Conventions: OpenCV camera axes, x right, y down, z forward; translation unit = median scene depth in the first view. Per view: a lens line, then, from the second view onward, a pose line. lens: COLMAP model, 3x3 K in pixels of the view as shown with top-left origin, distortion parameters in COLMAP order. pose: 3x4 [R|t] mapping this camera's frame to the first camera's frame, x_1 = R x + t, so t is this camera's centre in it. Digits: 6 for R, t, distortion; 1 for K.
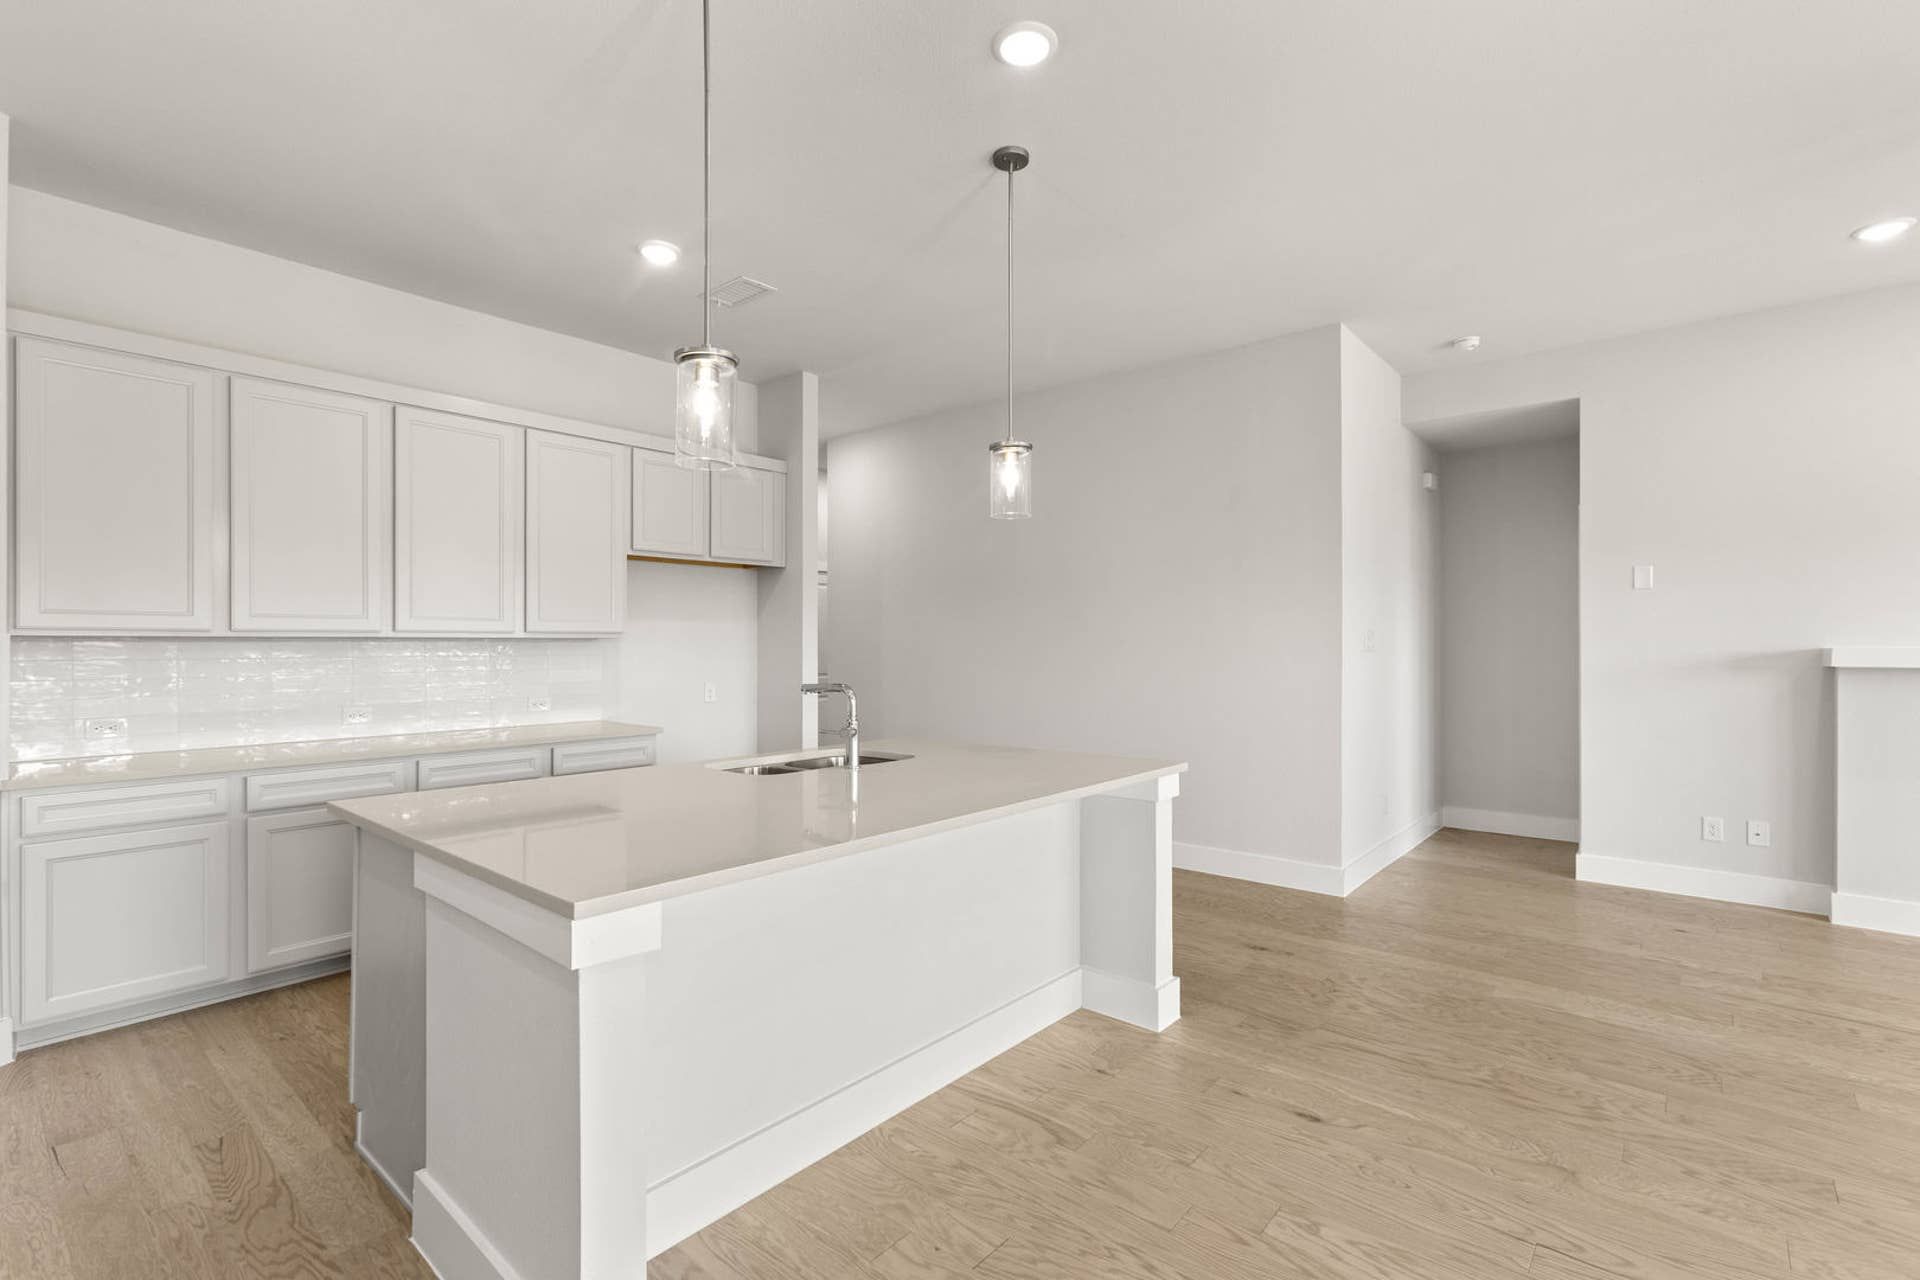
lens RADIAL K [[865.4, 0, 958.8], [0, 865.4, 639.7], [0, 0, 1]] dist [-0.009364, 0.007134]
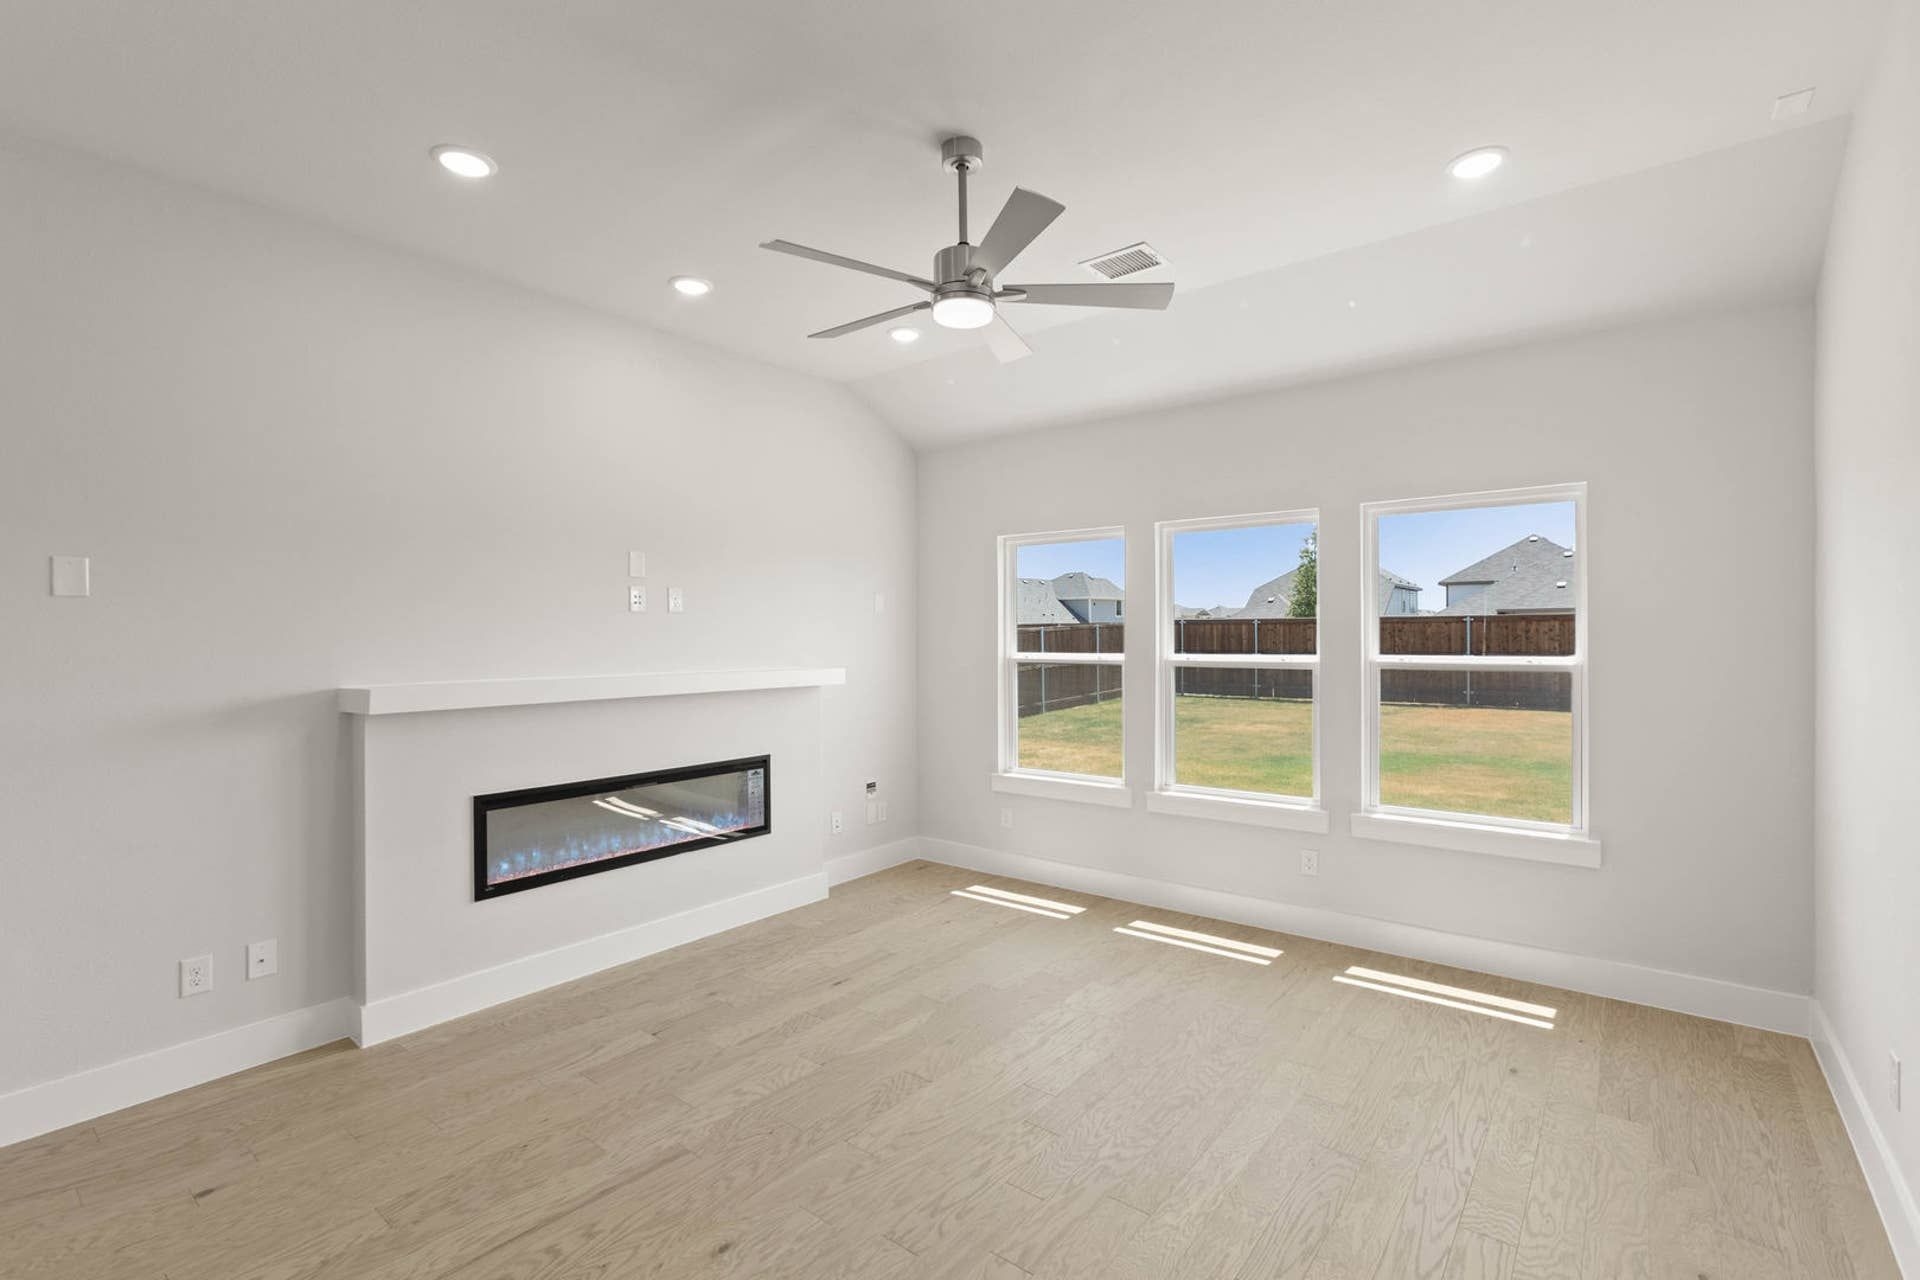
lens RADIAL K [[865.4, 0, 970.7], [0, 865.4, 632.5], [0, 0, 1]] dist [-0.009364, 0.007134]
pose [[-0.041427, -0.001388, 0.999141, 0.287285], [0.004088, 0.999990, 0.001558, -0.049372], [-0.999133, 0.004149, -0.041421, 0.624970]]
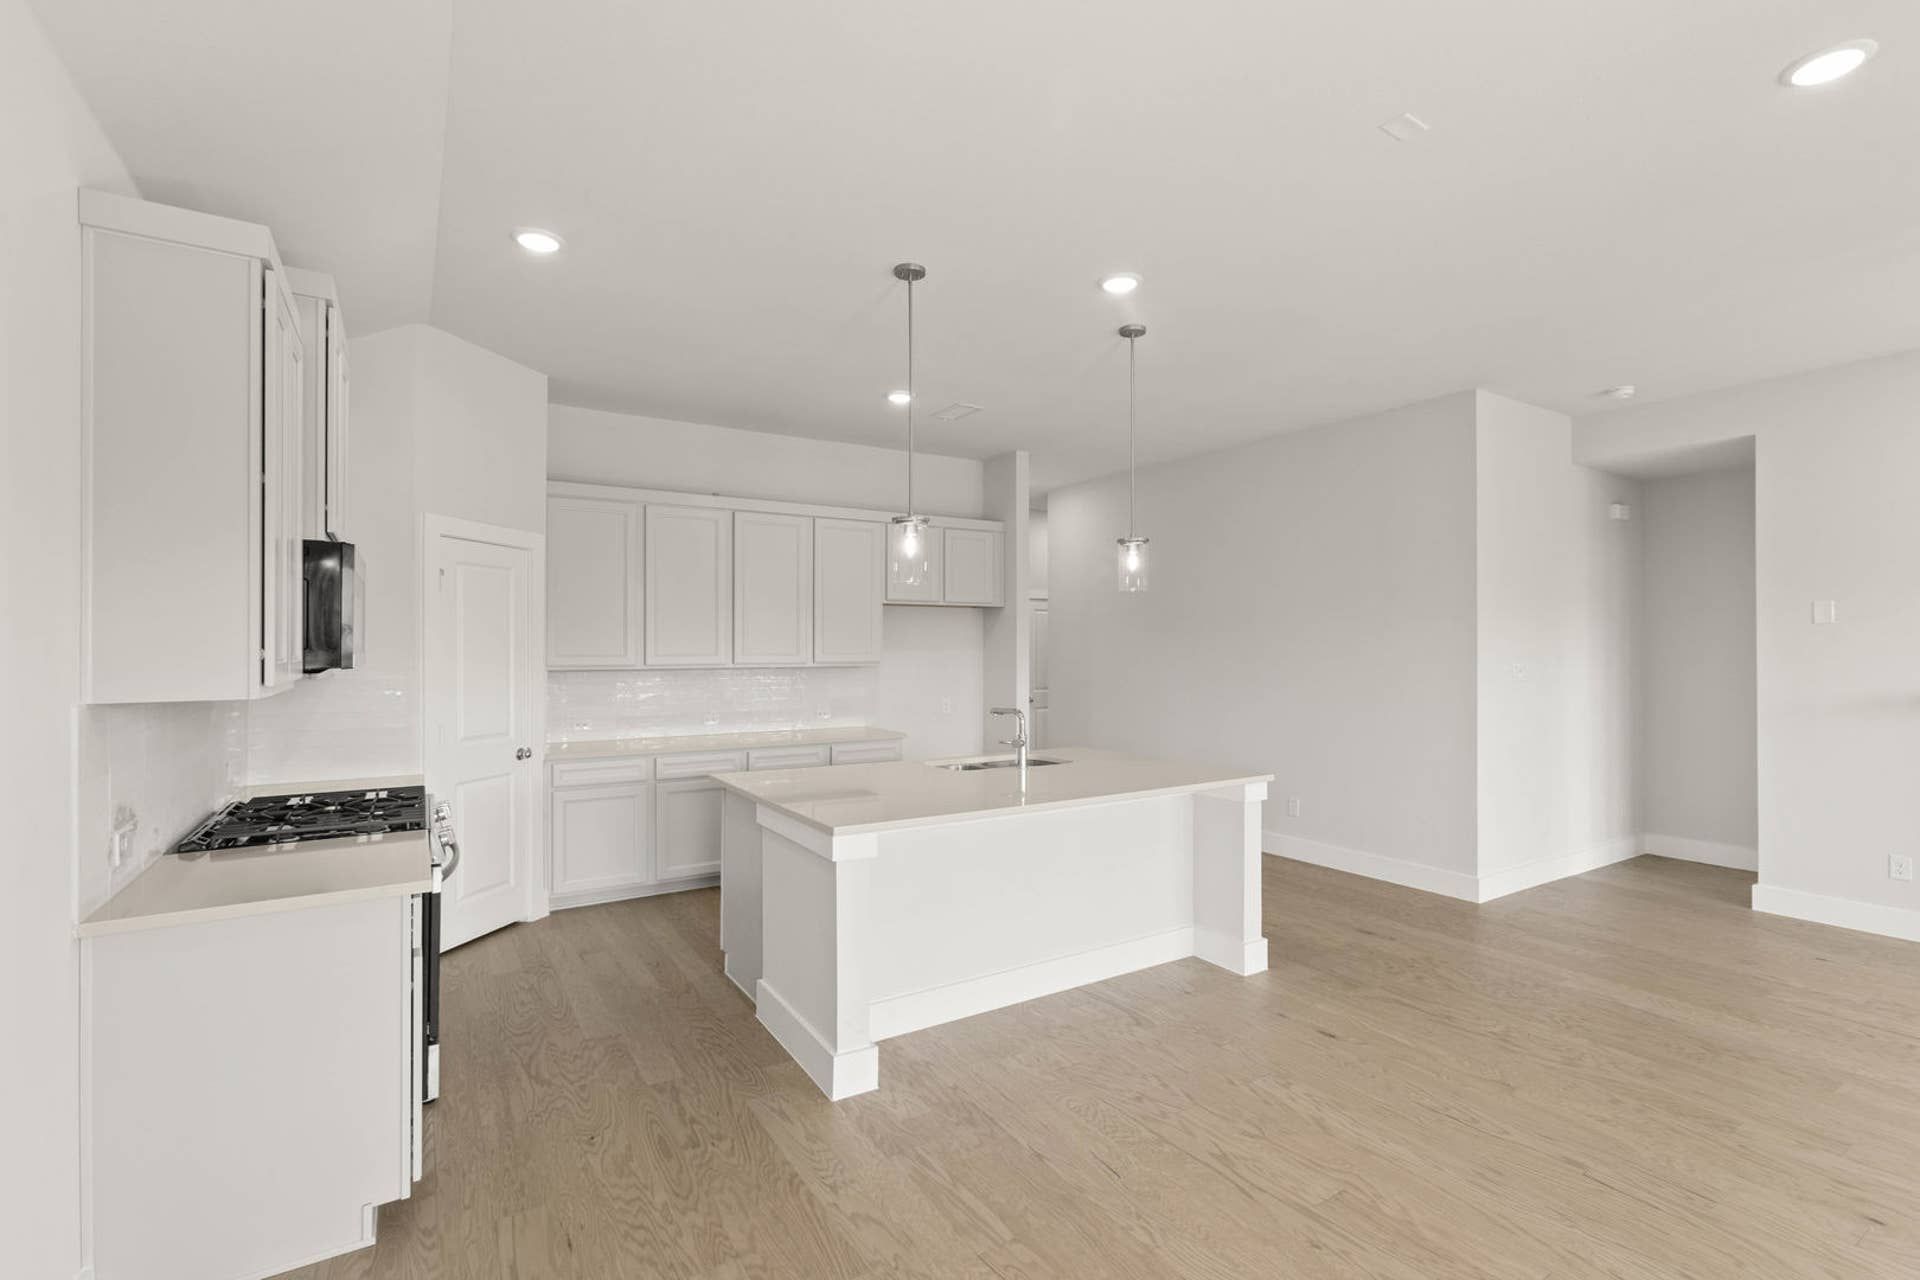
lens RADIAL K [[865.4, 0, 964.4], [0, 865.4, 638.3], [0, 0, 1]] dist [-0.009364, 0.007134]
pose [[0.956612, -0.002077, -0.291358, 0.189275], [0.000679, 0.999988, -0.004897, -0.054987], [0.291364, 0.004487, 0.956602, -0.367694]]
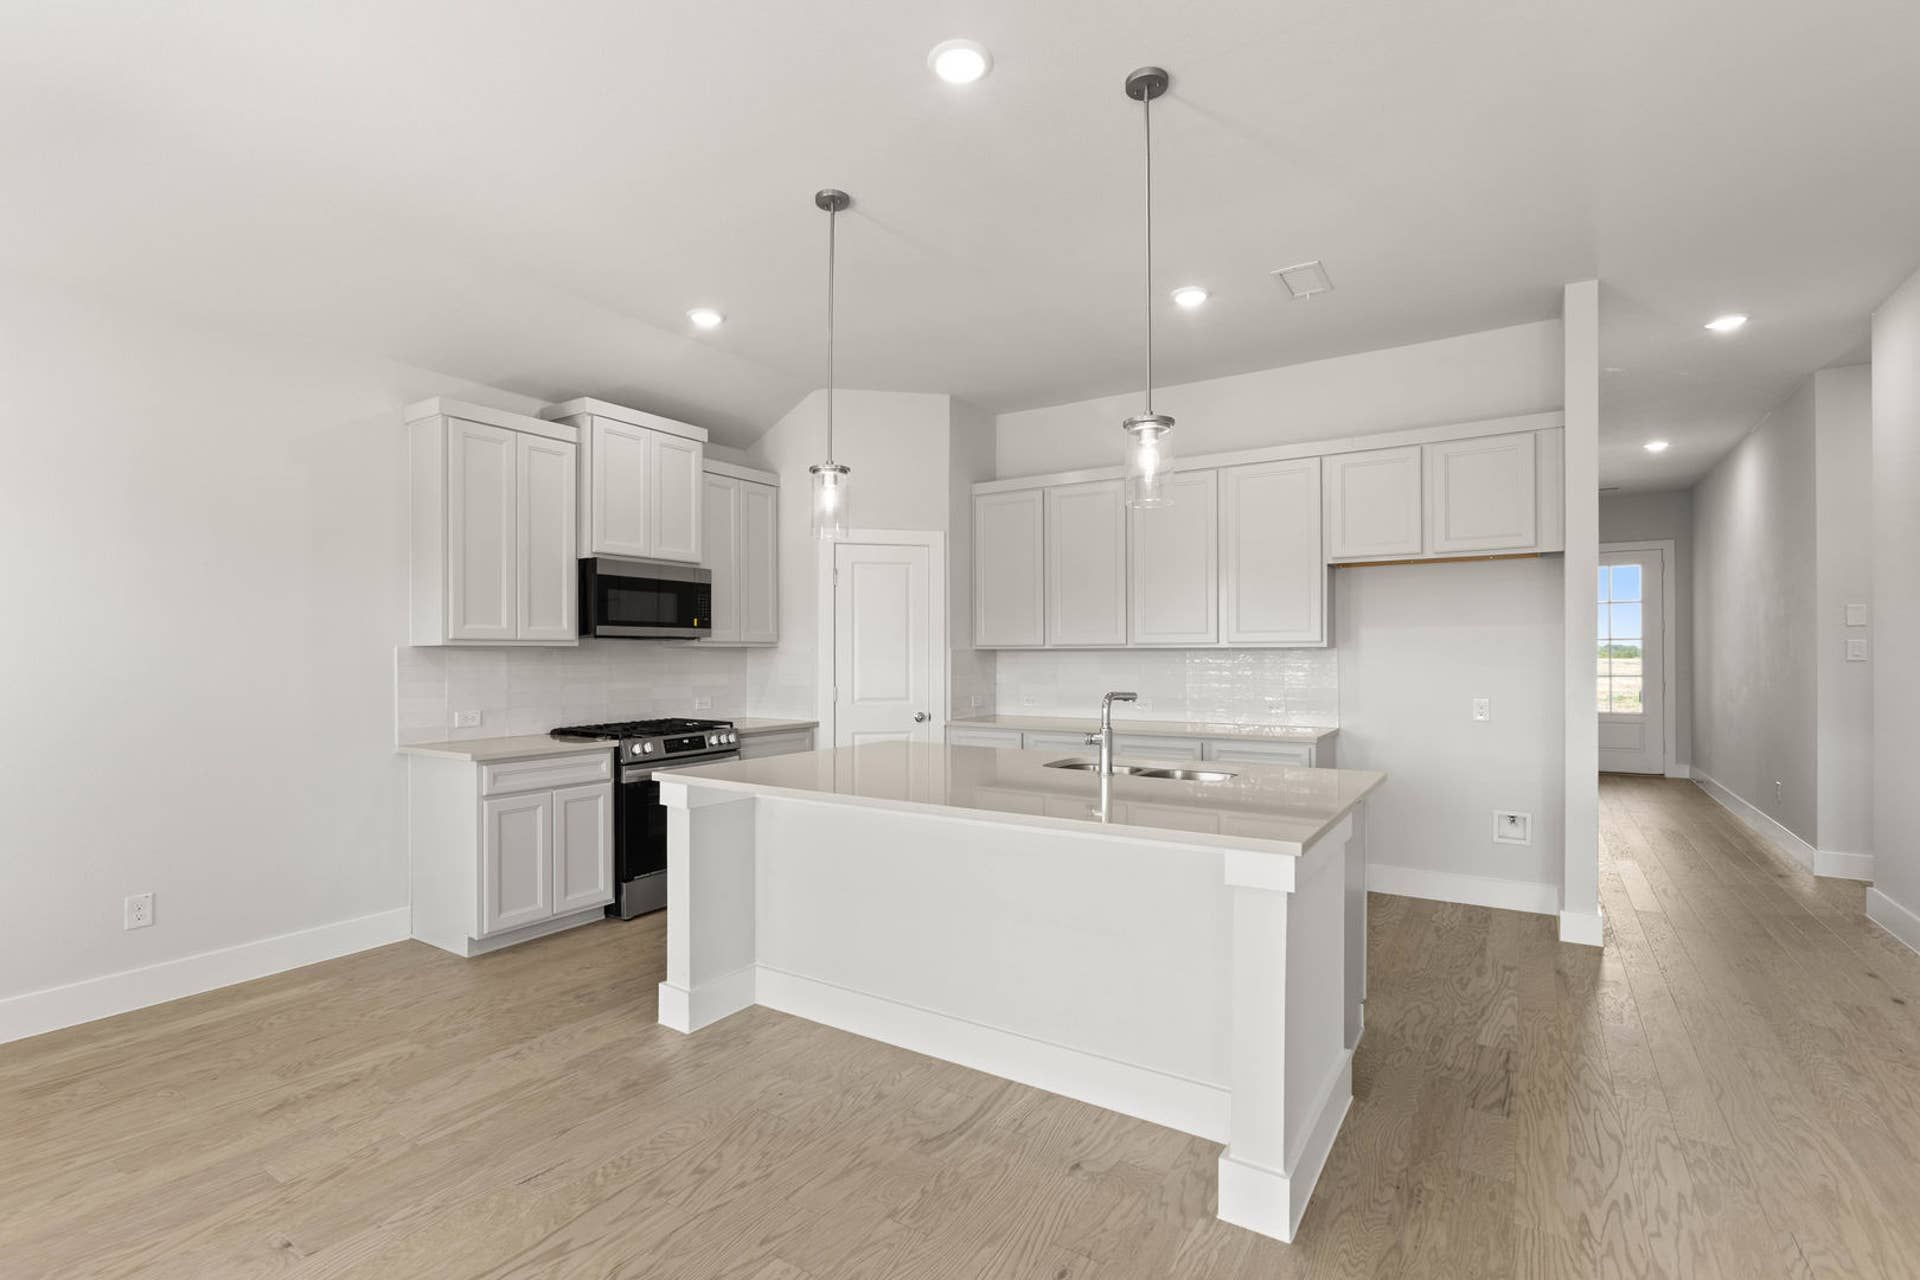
lens RADIAL K [[865.4, 0, 955.9], [0, 865.4, 650.4], [0, 0, 1]] dist [-0.009364, 0.007134]
pose [[0.138686, -0.003767, -0.990329, 0.806709], [0.006453, 0.999975, -0.002900, 0.002981], [0.990315, -0.005988, 0.138707, 0.638848]]
